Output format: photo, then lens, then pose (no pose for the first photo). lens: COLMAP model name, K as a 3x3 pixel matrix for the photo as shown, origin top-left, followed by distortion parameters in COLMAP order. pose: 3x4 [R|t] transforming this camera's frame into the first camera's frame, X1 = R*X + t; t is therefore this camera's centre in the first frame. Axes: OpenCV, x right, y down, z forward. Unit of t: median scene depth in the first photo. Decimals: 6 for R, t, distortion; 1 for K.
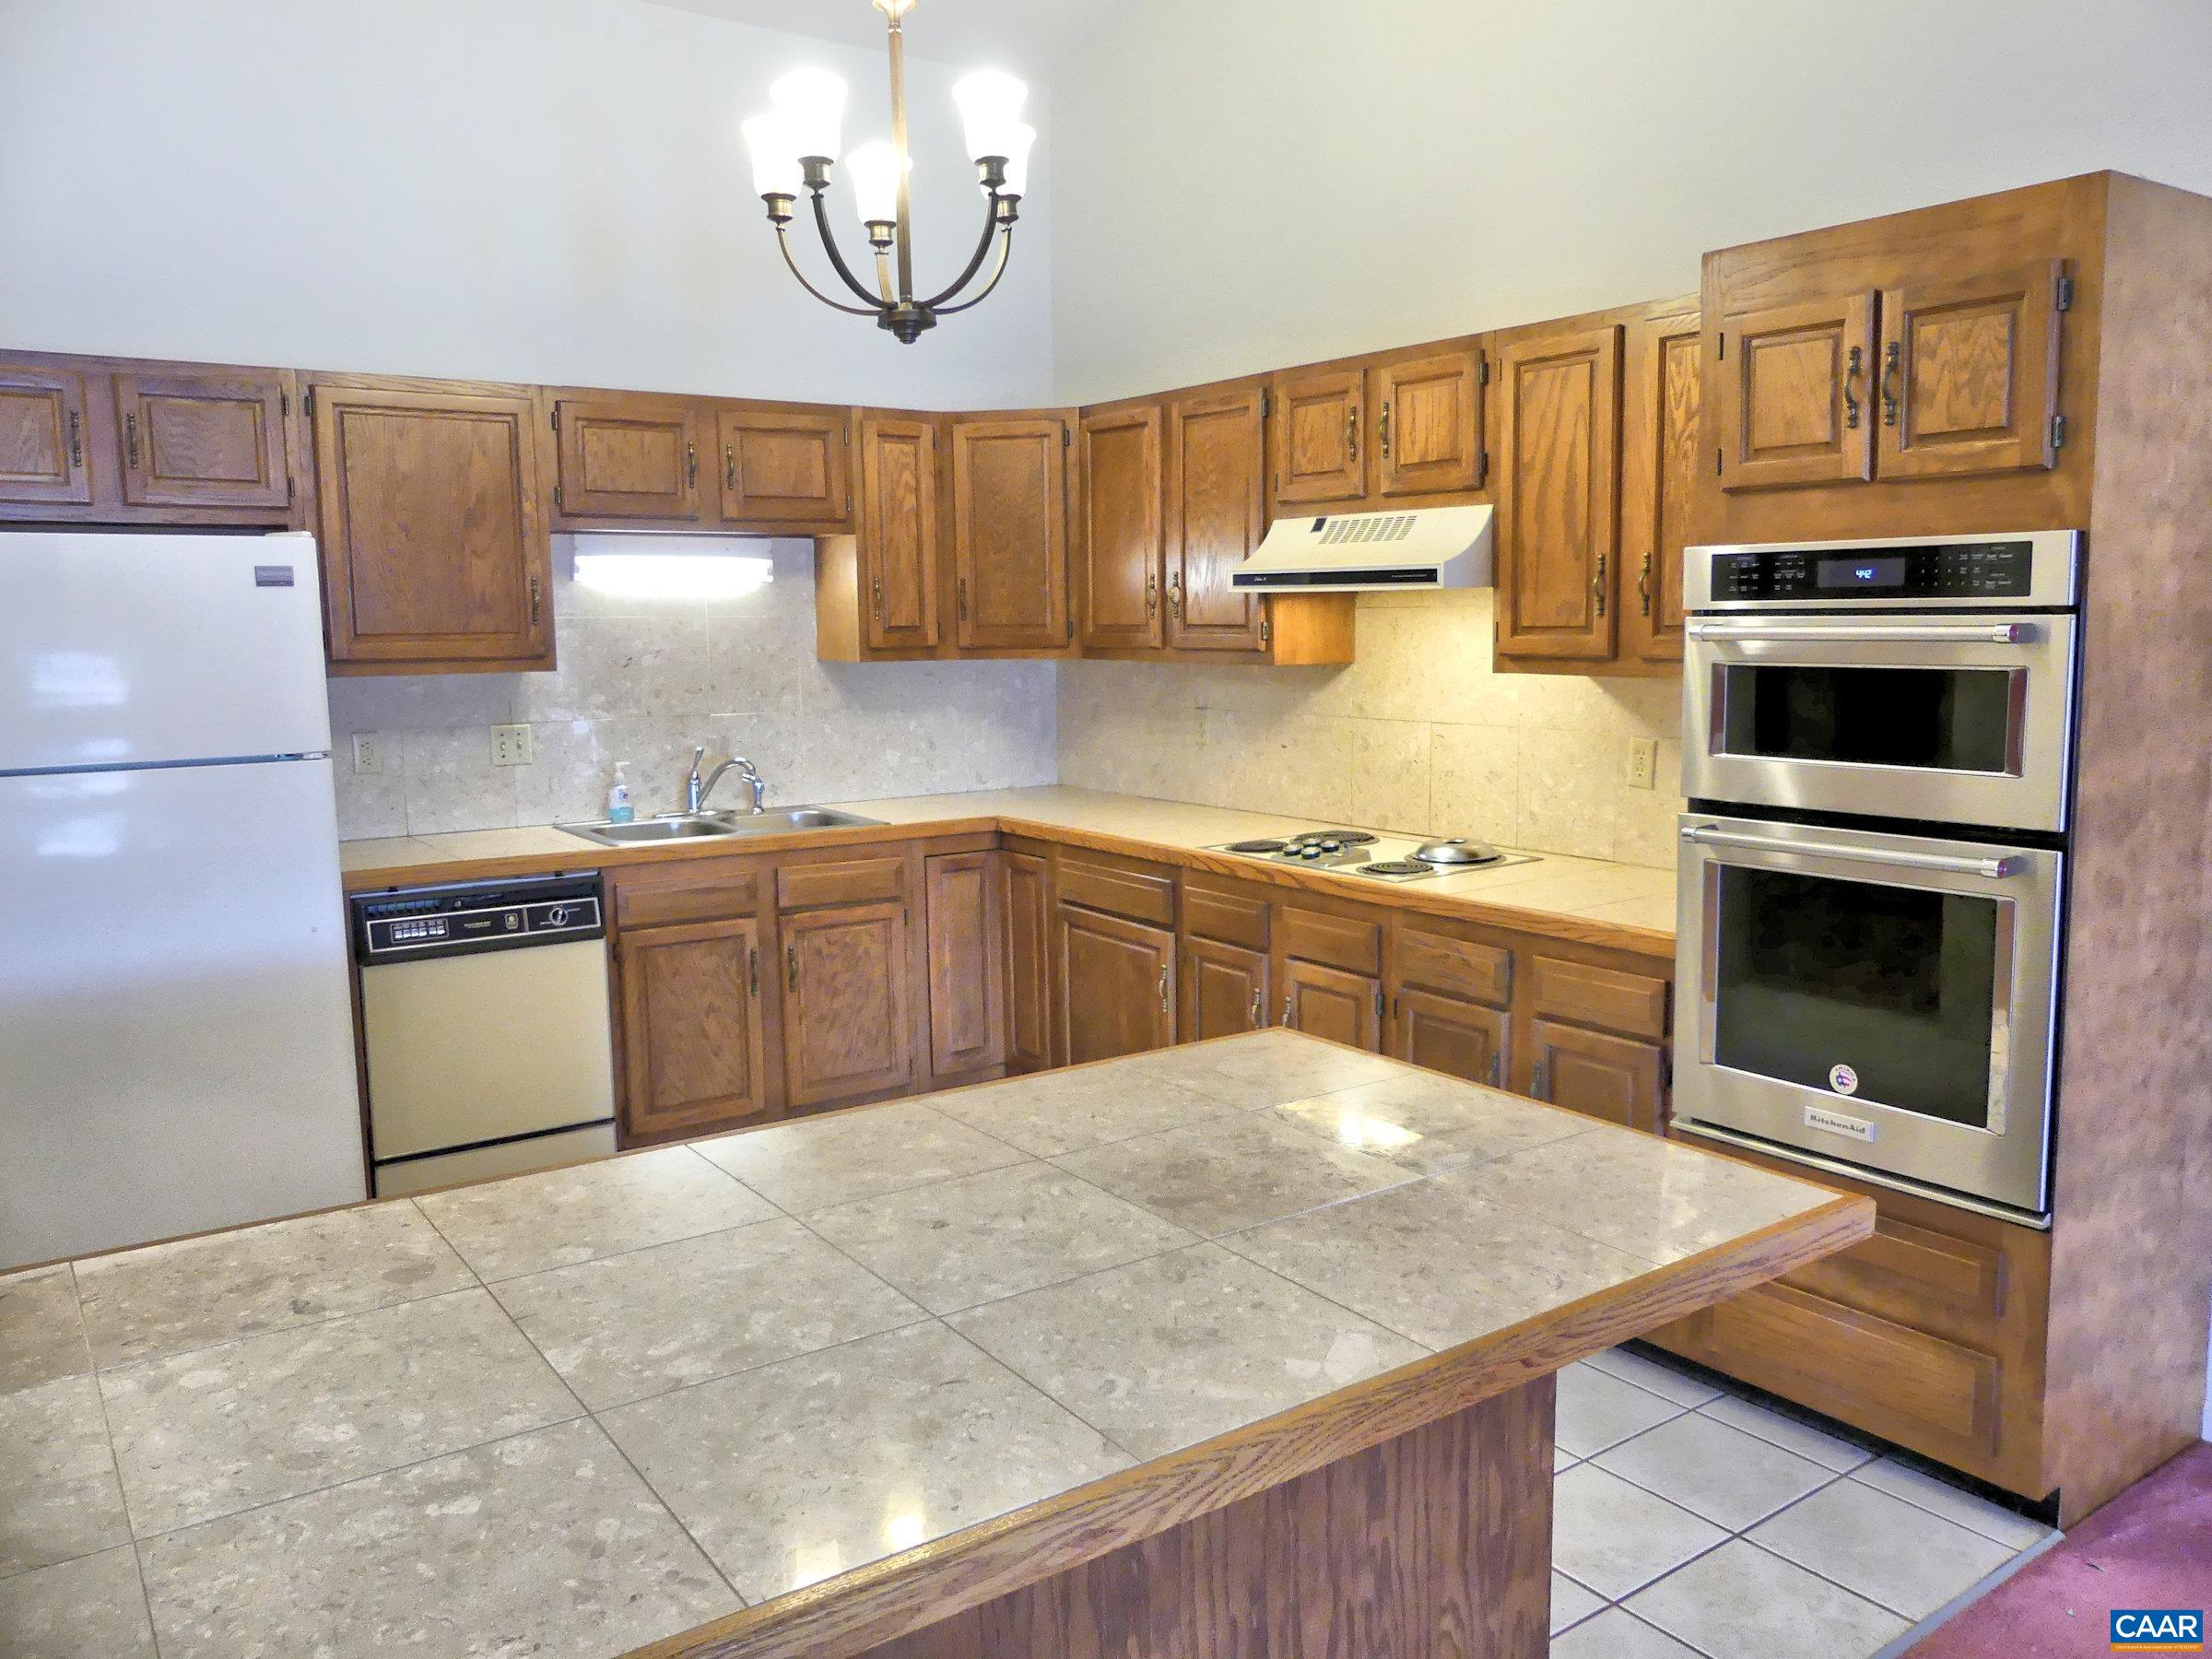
lens RADIAL K [[1645.1, 0, 1084.5], [0, 1645.1, 819.2], [0, 0, 1]] dist [-0.041922, 0.004317]
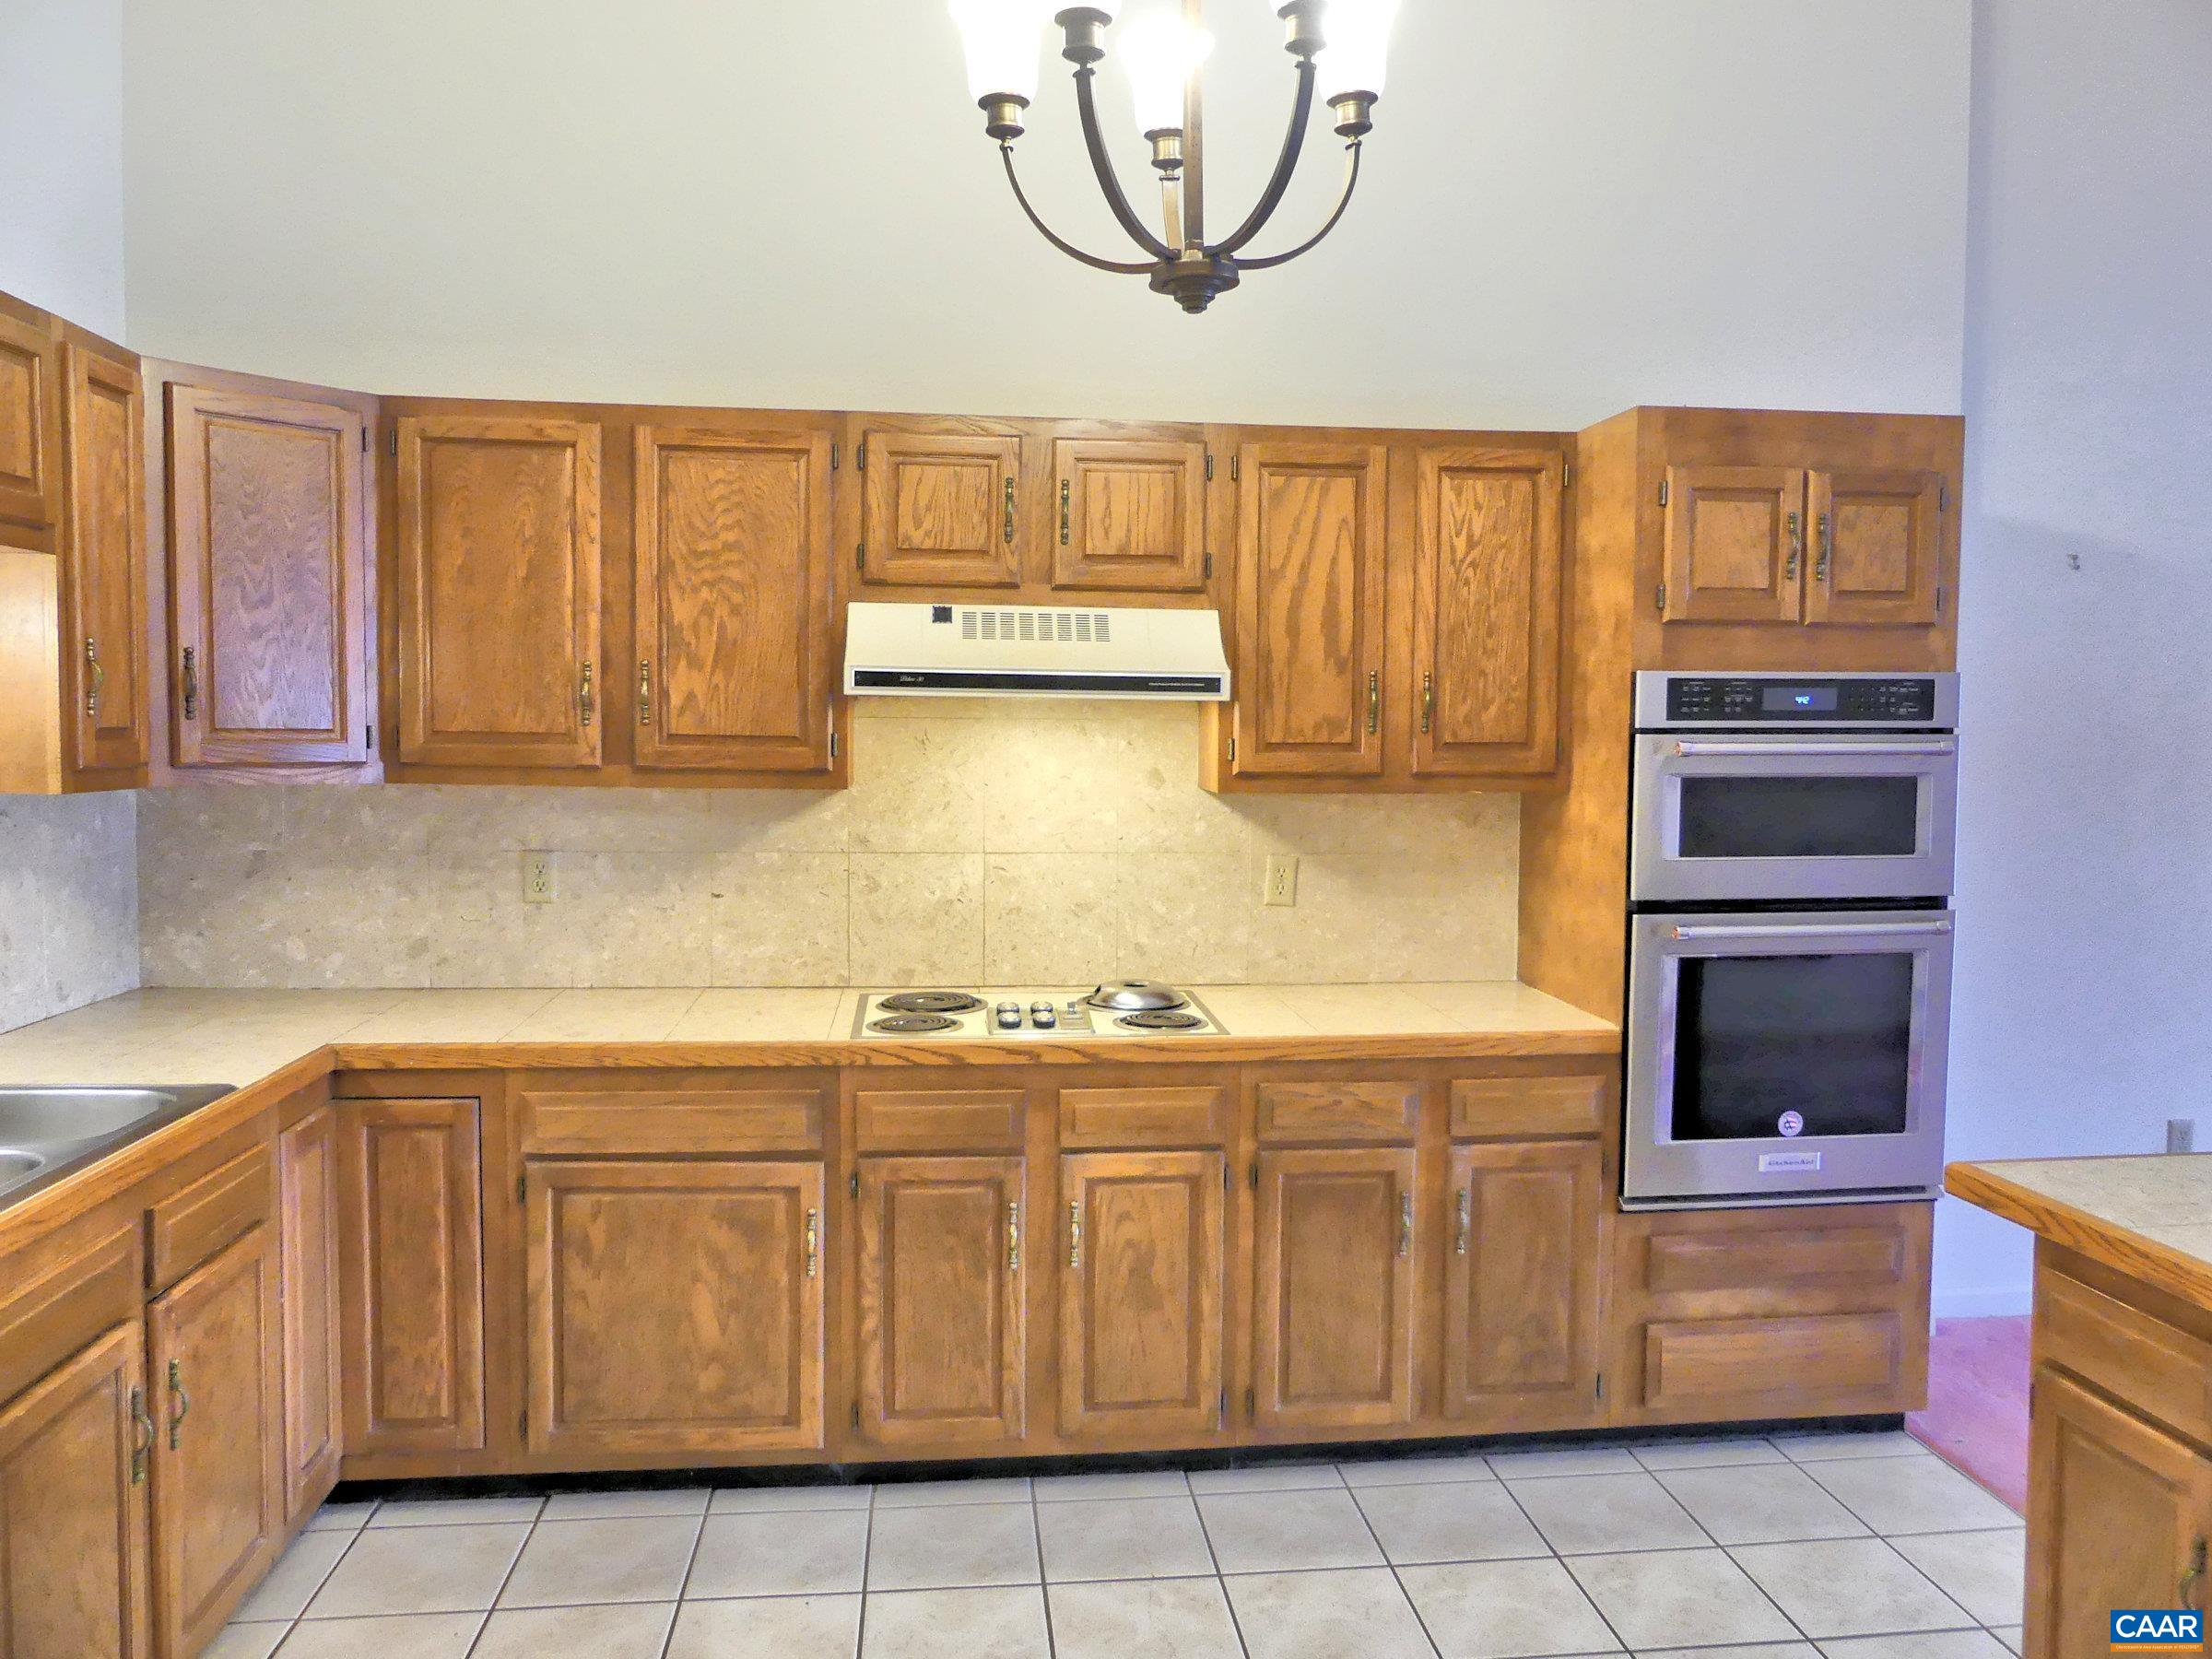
lens RADIAL K [[1645.1, 0, 1099.6], [0, 1645.1, 812.7], [0, 0, 1]] dist [-0.041922, 0.004317]
pose [[0.484584, -0.023280, 0.874435, -0.596191], [0.094794, 0.995156, -0.026038, -0.061057], [-0.869593, 0.095509, 0.484443, 0.623658]]
